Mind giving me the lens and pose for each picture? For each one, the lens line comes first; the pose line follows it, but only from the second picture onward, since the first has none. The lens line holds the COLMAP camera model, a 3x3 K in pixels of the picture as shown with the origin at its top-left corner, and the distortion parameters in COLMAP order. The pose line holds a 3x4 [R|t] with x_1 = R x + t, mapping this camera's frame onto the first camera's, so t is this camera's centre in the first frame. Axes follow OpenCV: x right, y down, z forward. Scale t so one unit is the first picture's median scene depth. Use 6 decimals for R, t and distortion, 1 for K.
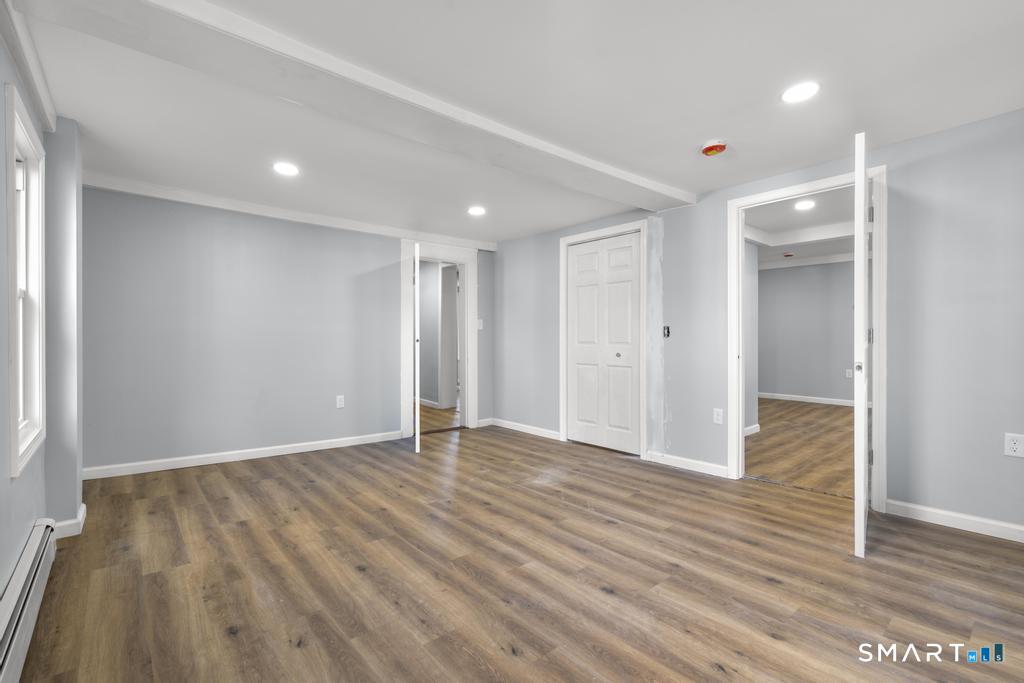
lens RADIAL K [[465.0, 0, 515.2], [0, 465.0, 339.8], [0, 0, 1]] dist [-0.004484, 0.002848]
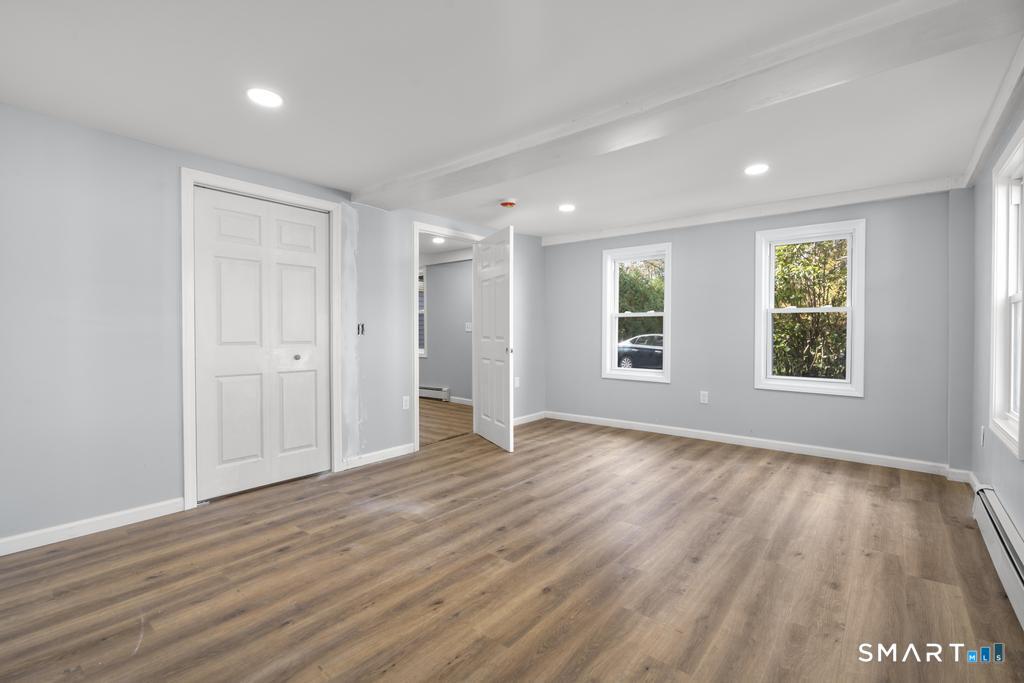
lens RADIAL K [[465.0, 0, 514.8], [0, 465.0, 339.7], [0, 0, 1]] dist [-0.004484, 0.002848]
pose [[-0.184236, -0.010617, 0.982825, -0.830155], [0.005434, 0.999915, 0.011820, -0.005827], [-0.982867, 0.007518, -0.184163, 1.037450]]
